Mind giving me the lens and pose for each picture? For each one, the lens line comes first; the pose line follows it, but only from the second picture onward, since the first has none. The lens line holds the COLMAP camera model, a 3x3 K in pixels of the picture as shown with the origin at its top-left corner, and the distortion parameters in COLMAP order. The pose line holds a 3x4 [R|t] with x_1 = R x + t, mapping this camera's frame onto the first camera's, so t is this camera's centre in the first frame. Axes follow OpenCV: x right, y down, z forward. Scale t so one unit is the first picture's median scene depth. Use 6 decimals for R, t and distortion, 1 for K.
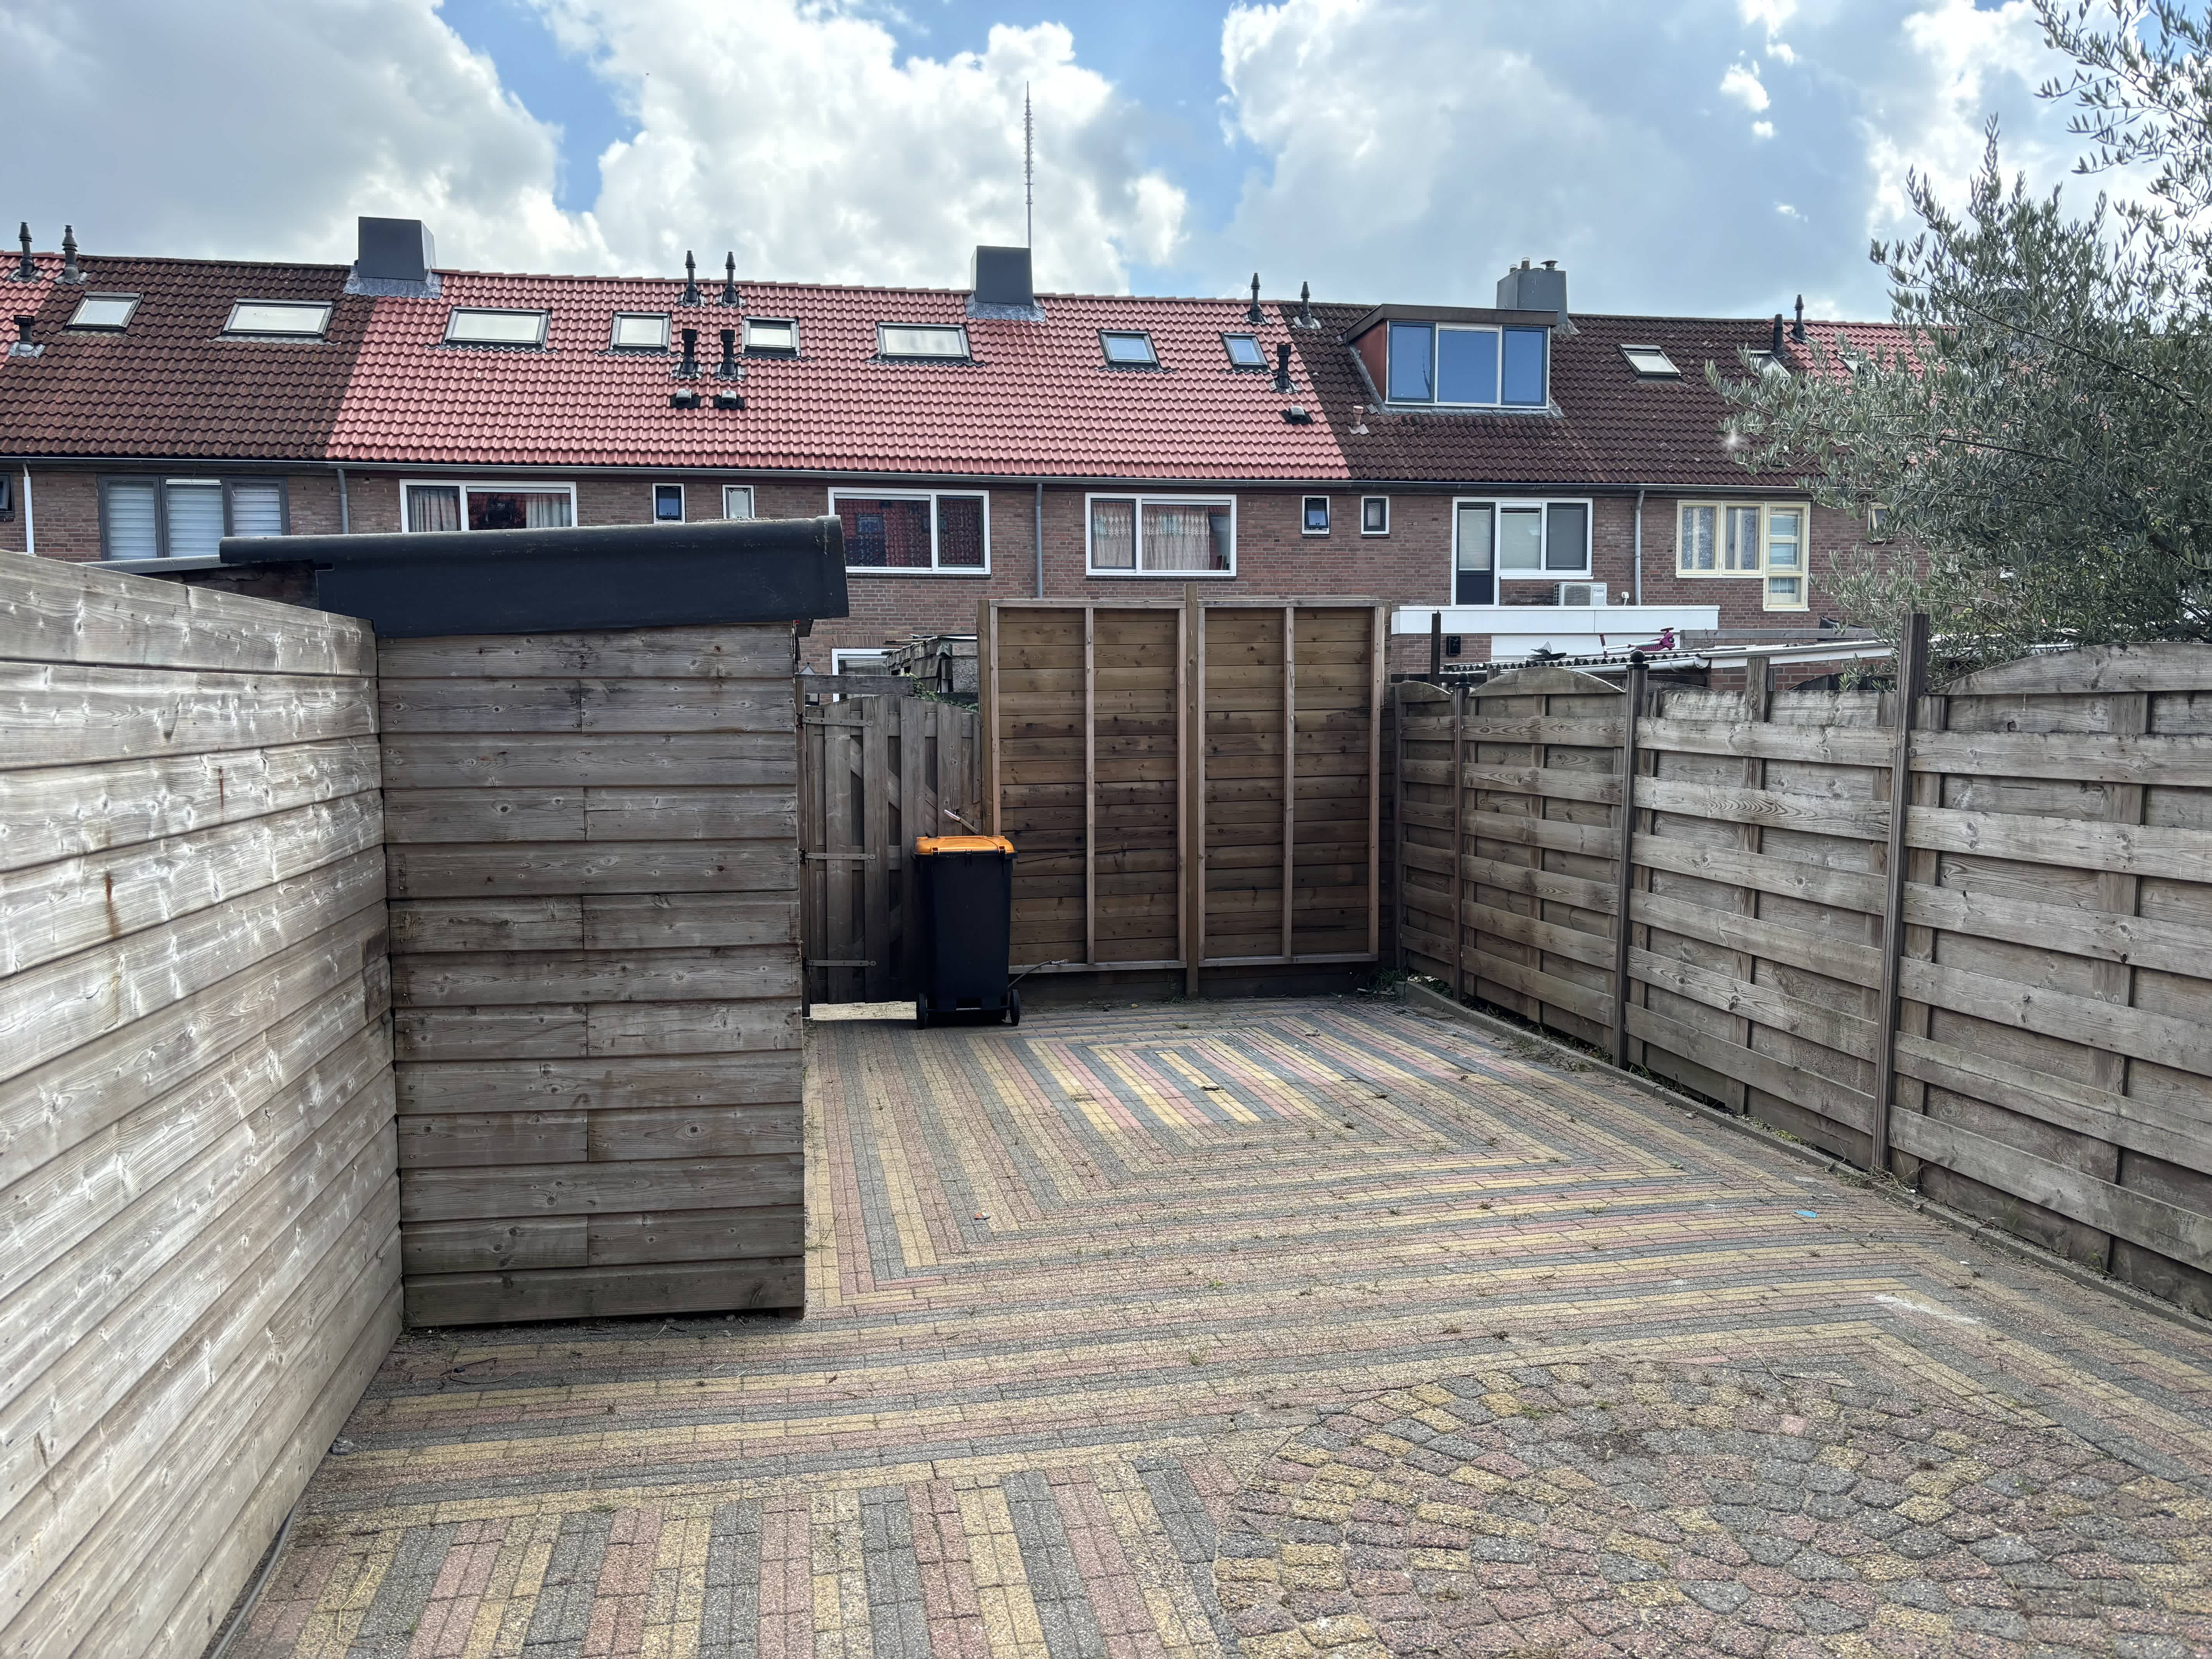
lens RADIAL K [[1689.7, 0, 1086.5], [0, 1689.7, 841.3], [0, 0, 1]] dist [0.039926, -0.001982]
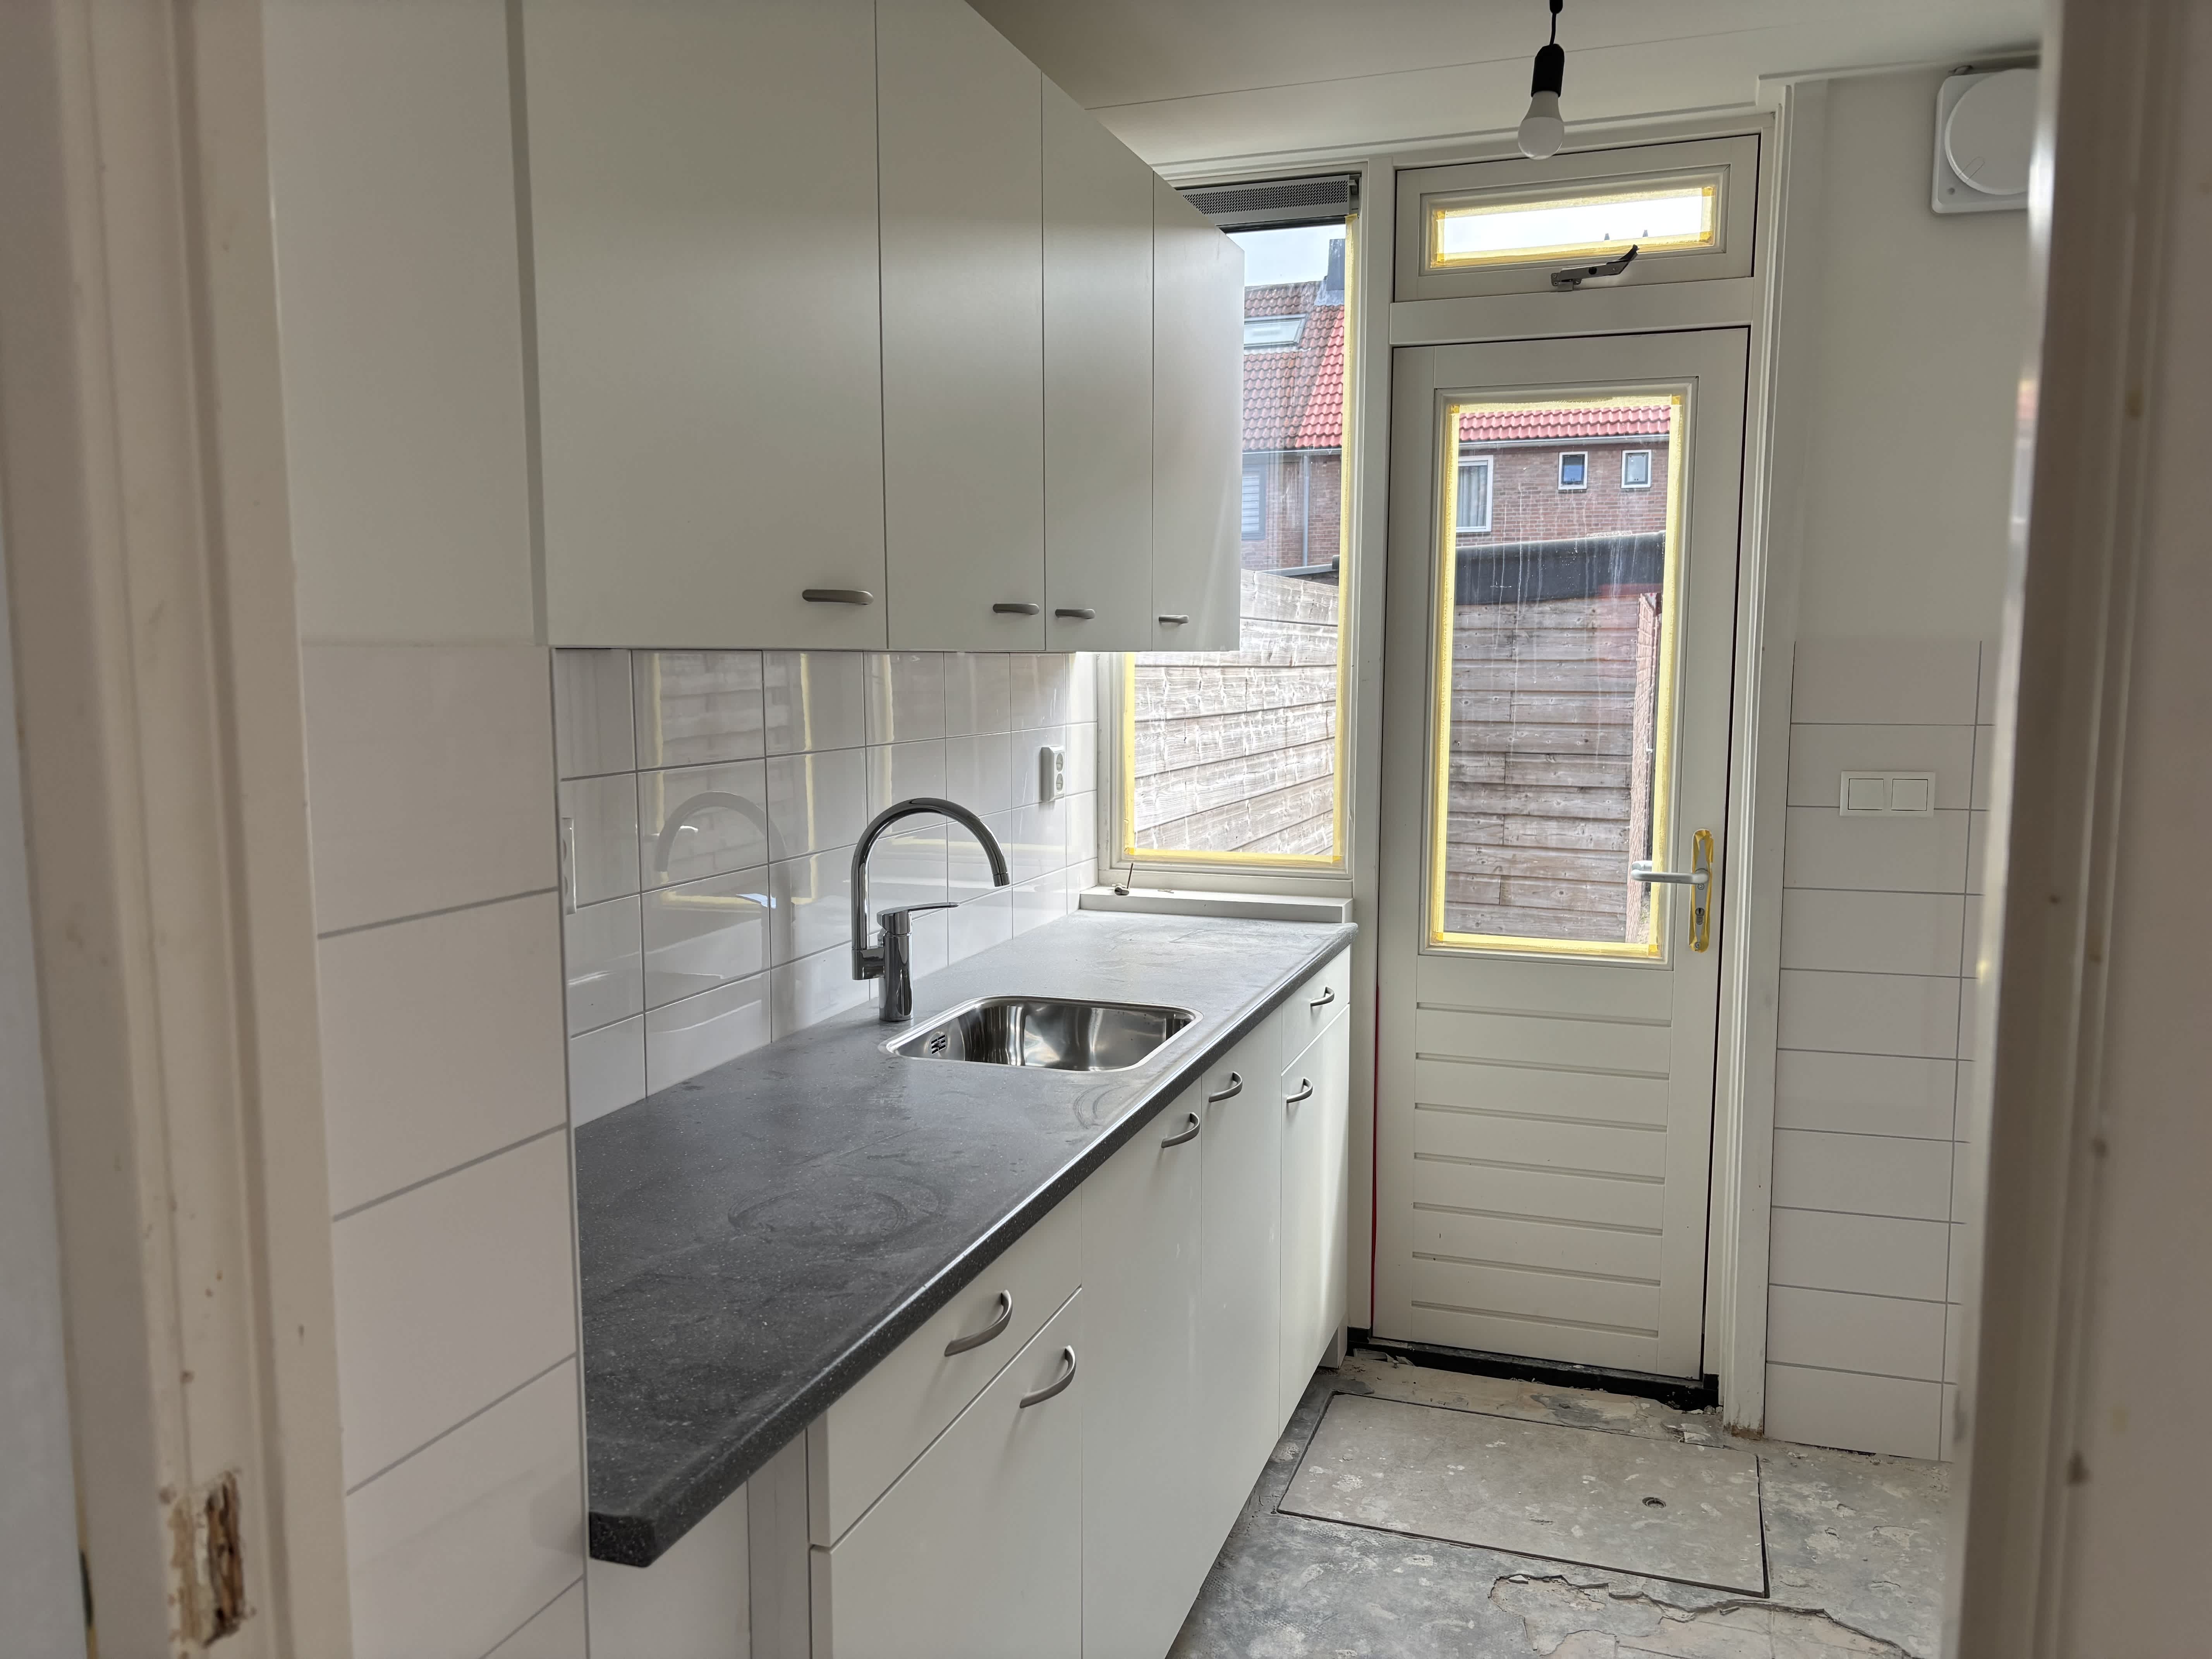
lens RADIAL K [[1689.7, 0, 1104.6], [0, 1689.7, 872.0], [0, 0, 1]] dist [0.039926, -0.001982]
pose [[0.877194, 0.071366, -0.474802, 0.178392], [-0.048295, 0.996991, 0.060631, 0.067718], [0.477700, -0.030254, 0.878002, -0.736205]]
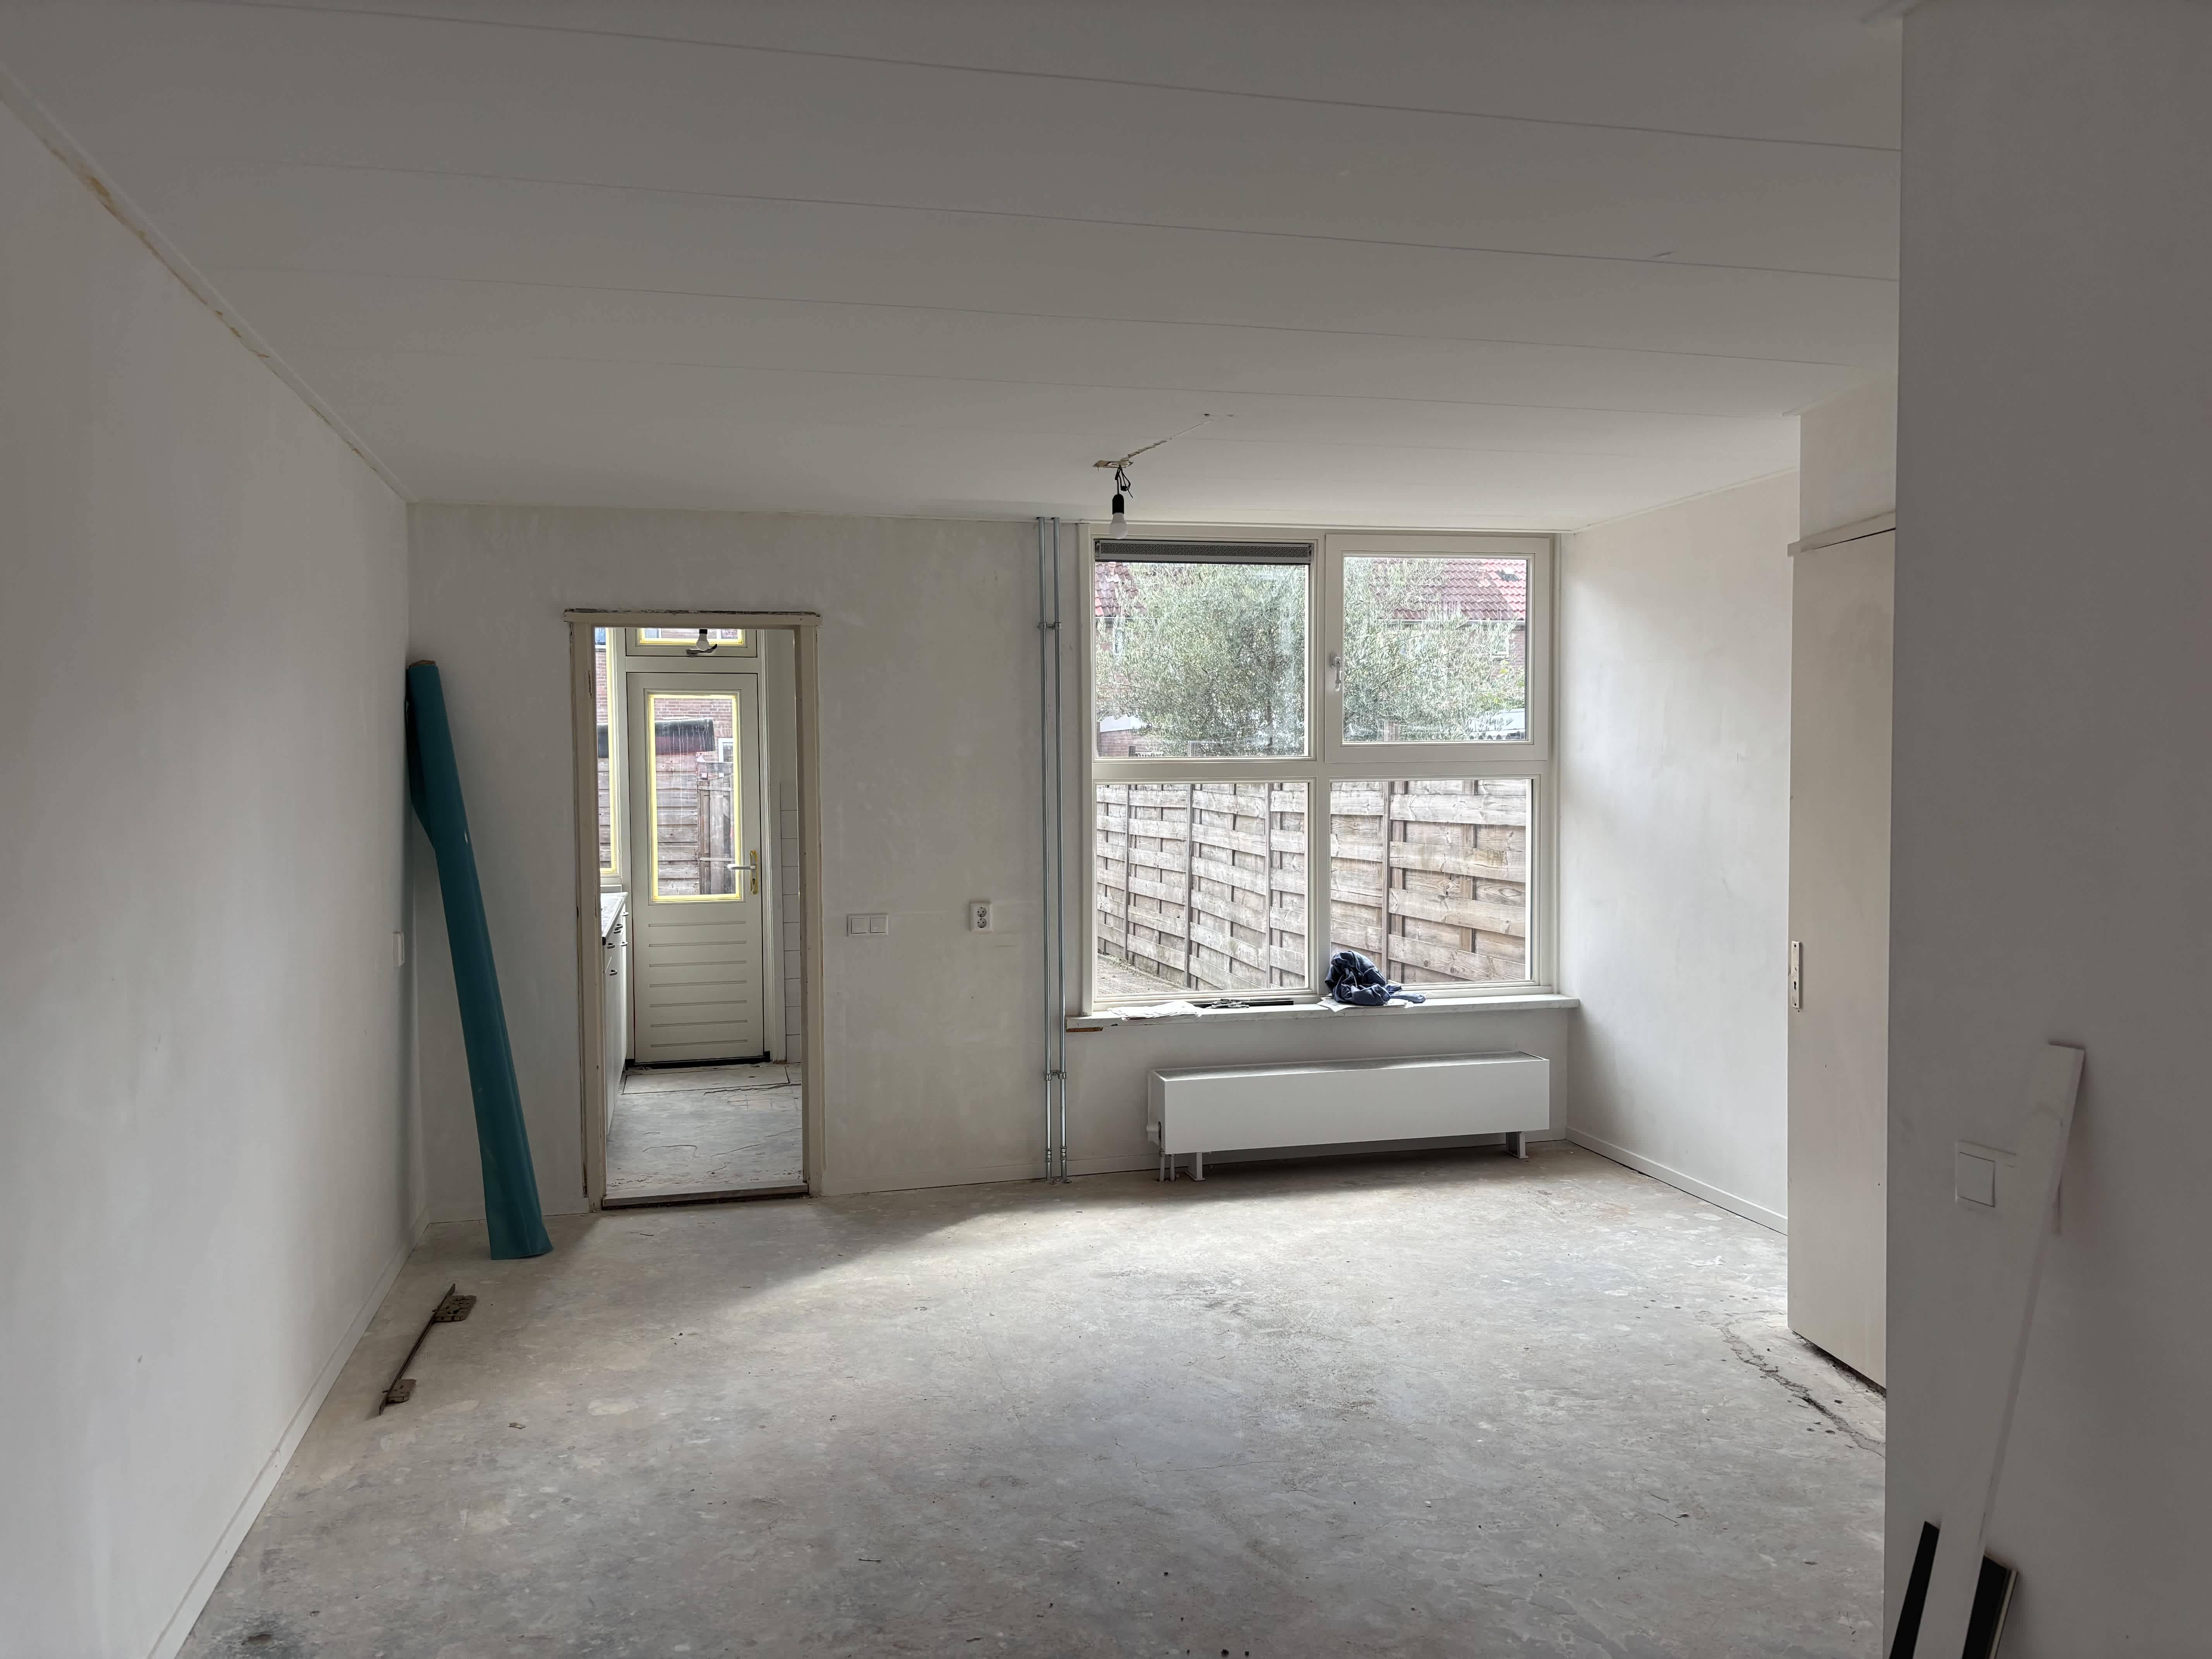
lens RADIAL K [[1689.7, 0, 1124.9], [0, 1689.7, 828.3], [0, 0, 1]] dist [0.039926, -0.001982]
pose [[0.996481, -0.002736, 0.083776, 0.333668], [0.007023, 0.998678, -0.050916, 0.164287], [-0.083526, 0.051326, 0.995183, -2.061015]]
